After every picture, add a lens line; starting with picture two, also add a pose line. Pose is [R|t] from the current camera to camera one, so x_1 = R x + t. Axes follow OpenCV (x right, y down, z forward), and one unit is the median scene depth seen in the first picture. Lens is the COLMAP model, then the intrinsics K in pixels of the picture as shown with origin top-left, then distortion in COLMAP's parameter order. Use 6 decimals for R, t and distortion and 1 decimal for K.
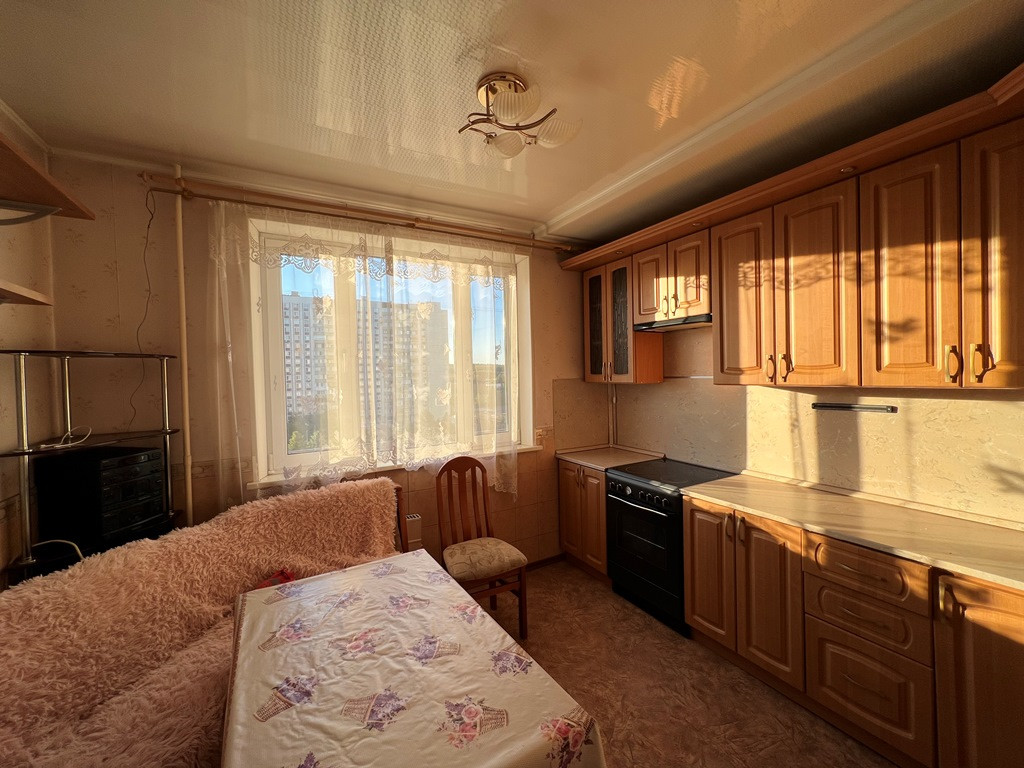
lens RADIAL K [[409.4, 0, 512.3], [0, 409.4, 380.9], [0, 0, 1]] dist [-0.002710, 0.001083]
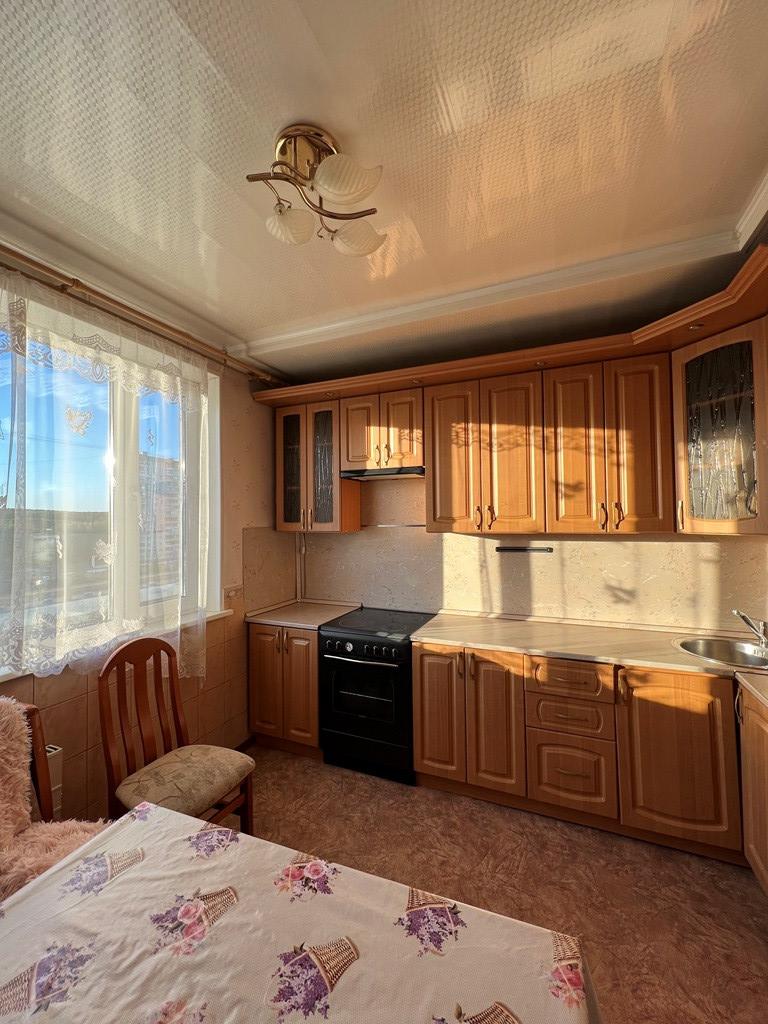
lens RADIAL K [[409.4, 0, 388.4], [0, 409.4, 510.8], [0, 0, 1]] dist [-0.002710, 0.001083]
pose [[0.795388, 0.025052, 0.605583, -0.239840], [0.004894, 0.998847, -0.047749, 0.003457], [-0.606081, 0.040943, 0.794349, 0.211127]]
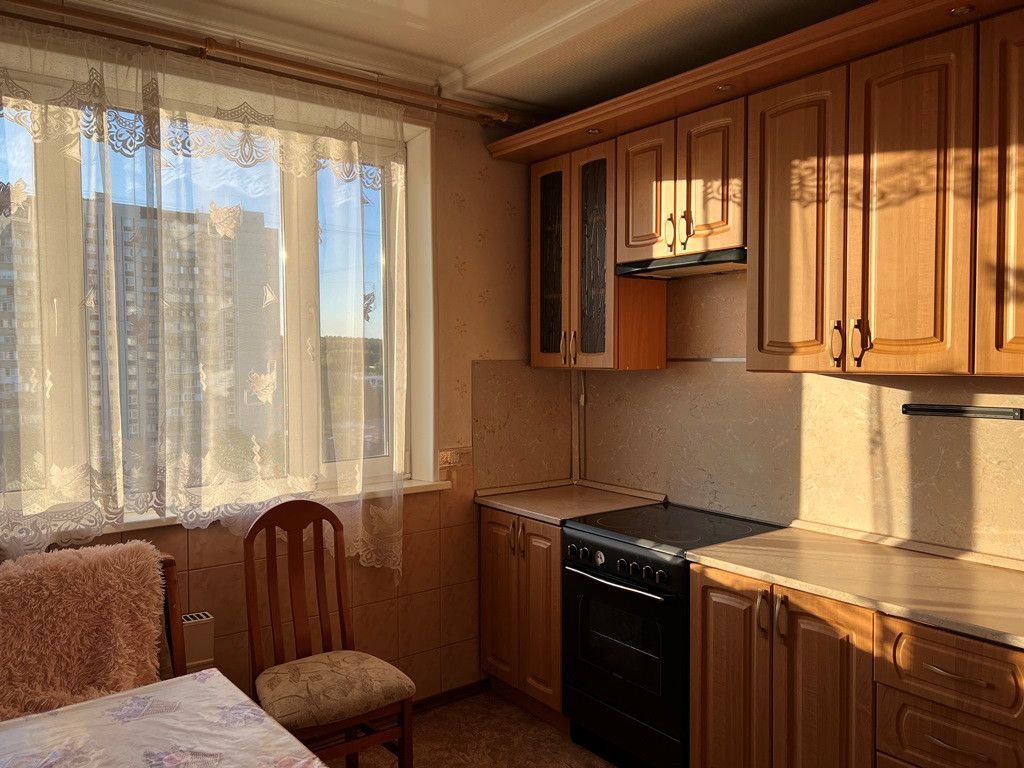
lens RADIAL K [[772.4, 0, 514.0], [0, 772.4, 387.4], [0, 0, 1]] dist [0.056407, -0.061255]
pose [[0.990126, 0.013366, 0.139539, 0.016241], [-0.016218, 0.999682, 0.019320, 0.016030], [-0.139236, -0.021392, 0.990028, -0.037214]]
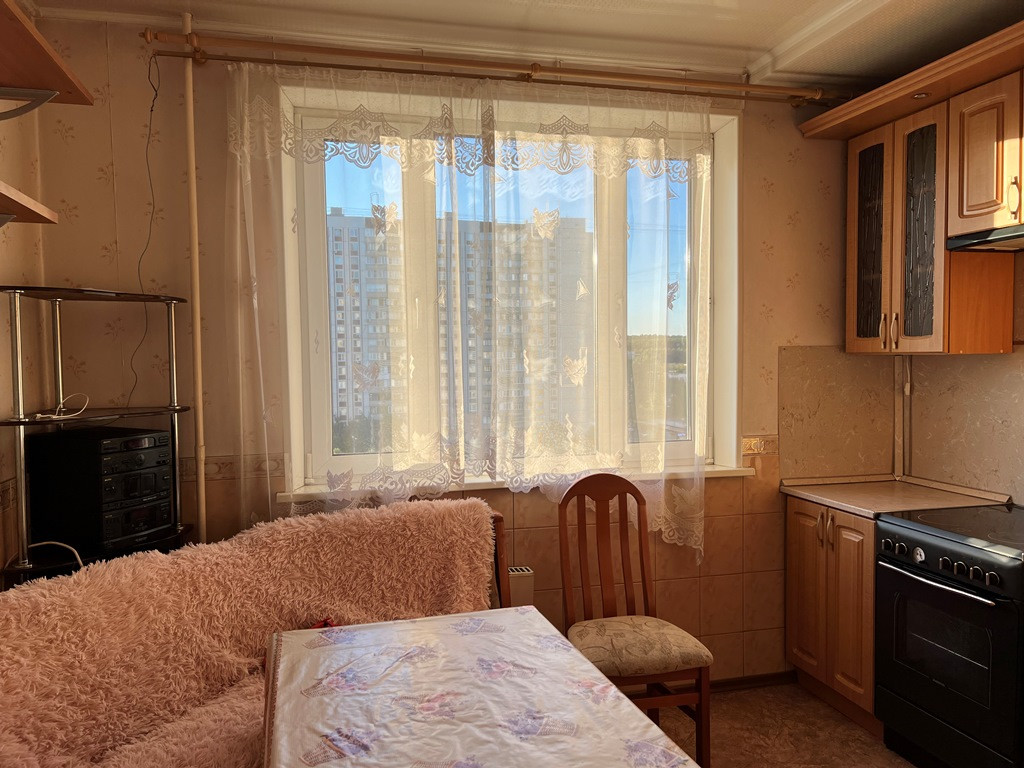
lens RADIAL K [[772.4, 0, 512.1], [0, 772.4, 391.2], [0, 0, 1]] dist [0.056407, -0.061255]
pose [[0.965091, 0.023305, -0.260877, 0.040424], [-0.015296, 0.999349, 0.032688, 0.037005], [0.261469, -0.027557, 0.964818, -0.103767]]
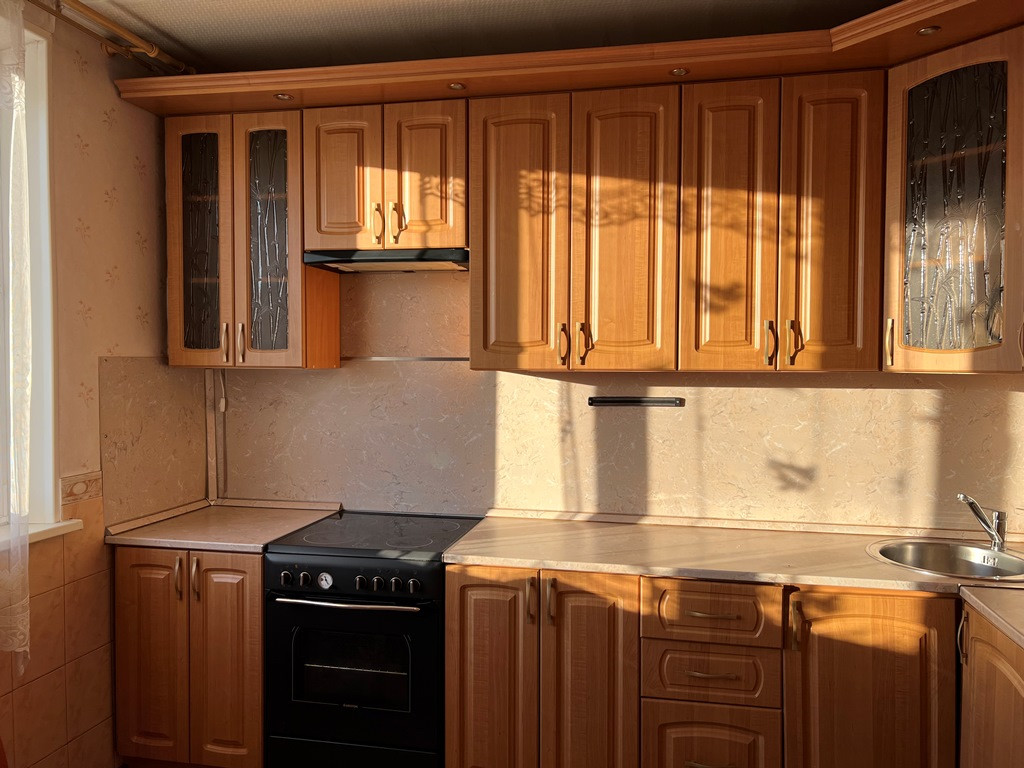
lens RADIAL K [[772.4, 0, 516.2], [0, 772.4, 386.7], [0, 0, 1]] dist [0.056407, -0.061255]
pose [[0.658479, -0.001622, 0.752597, -0.304708], [-0.004002, 0.999976, 0.005656, 0.027811], [-0.752588, -0.006736, 0.658457, 0.221953]]
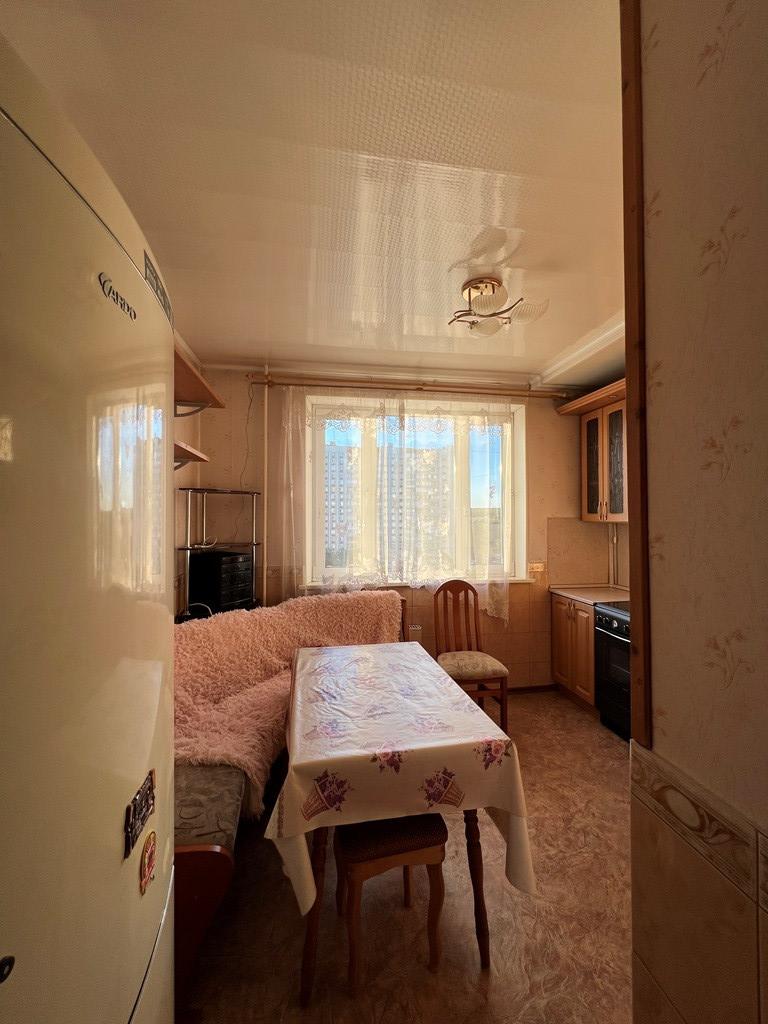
lens RADIAL K [[409.4, 0, 386.7], [0, 409.4, 511.6], [0, 0, 1]] dist [-0.002710, 0.001083]
pose [[0.938507, 0.017196, -0.344831, 0.102086], [-0.028101, 0.999250, -0.026648, 0.028791], [0.344114, 0.034700, 0.938286, -0.201400]]
